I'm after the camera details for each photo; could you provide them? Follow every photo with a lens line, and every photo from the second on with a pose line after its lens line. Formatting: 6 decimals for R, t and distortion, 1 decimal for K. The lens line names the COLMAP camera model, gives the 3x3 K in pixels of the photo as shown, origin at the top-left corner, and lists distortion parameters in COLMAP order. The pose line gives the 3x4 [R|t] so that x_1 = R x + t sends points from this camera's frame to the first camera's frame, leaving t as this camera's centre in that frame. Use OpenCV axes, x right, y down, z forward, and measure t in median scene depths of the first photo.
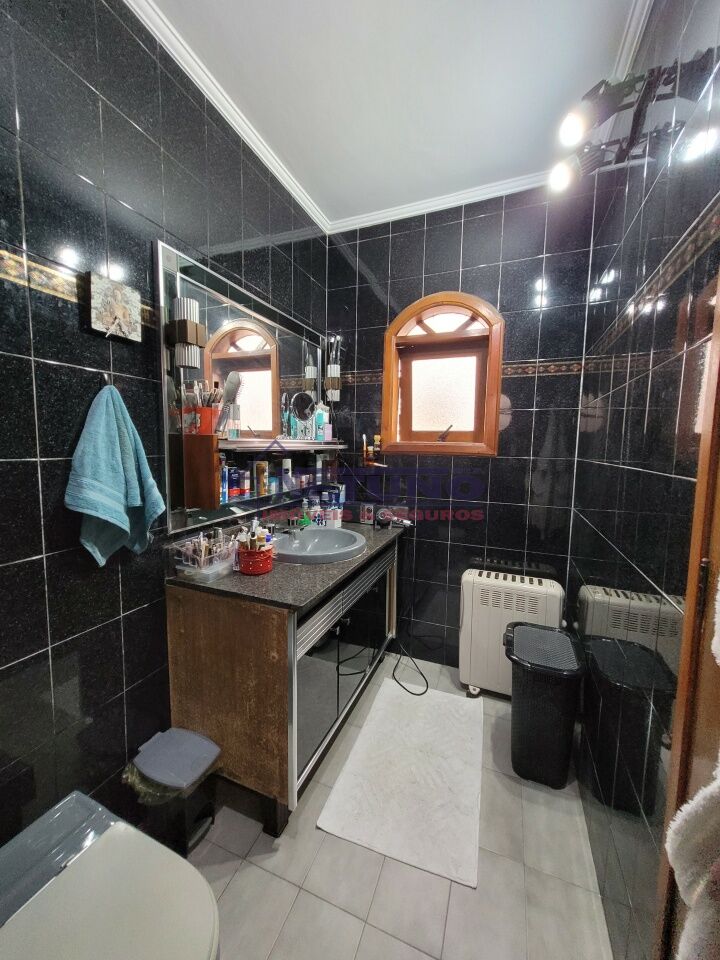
lens RADIAL K [[373.0, 0, 359.5], [0, 373.0, 478.9], [0, 0, 1]] dist [0.002603, -0.000891]
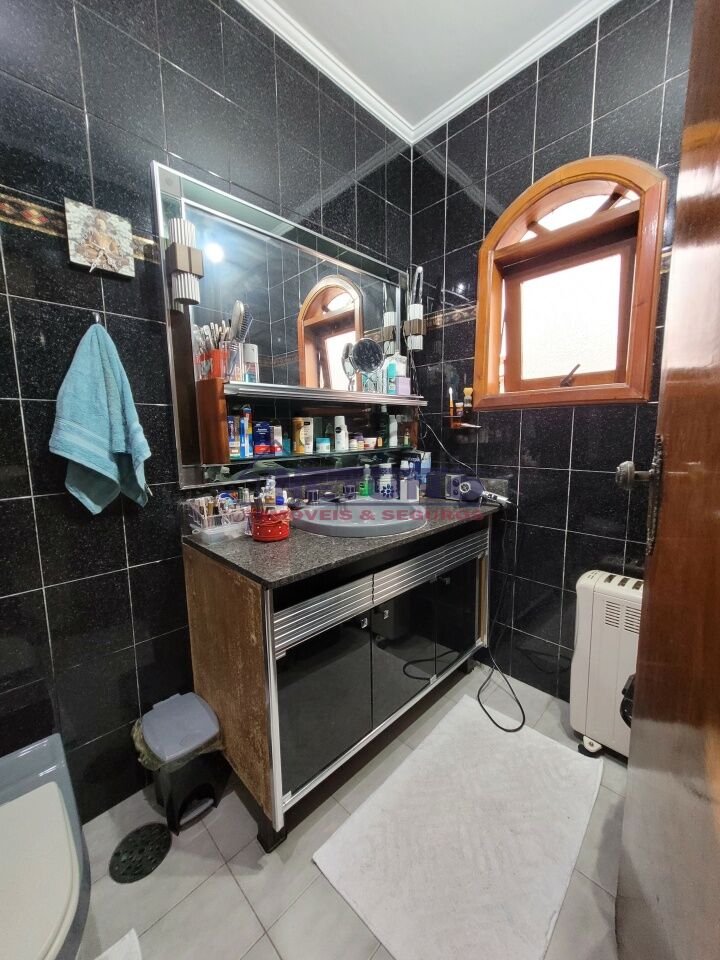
lens RADIAL K [[373.0, 0, 358.4], [0, 373.0, 480.5], [0, 0, 1]] dist [0.002603, -0.000891]
pose [[0.915196, 0.022030, -0.402406, 0.184099], [-0.007525, 0.999265, 0.037592, 0.059157], [0.402939, -0.031376, 0.914689, 0.219778]]
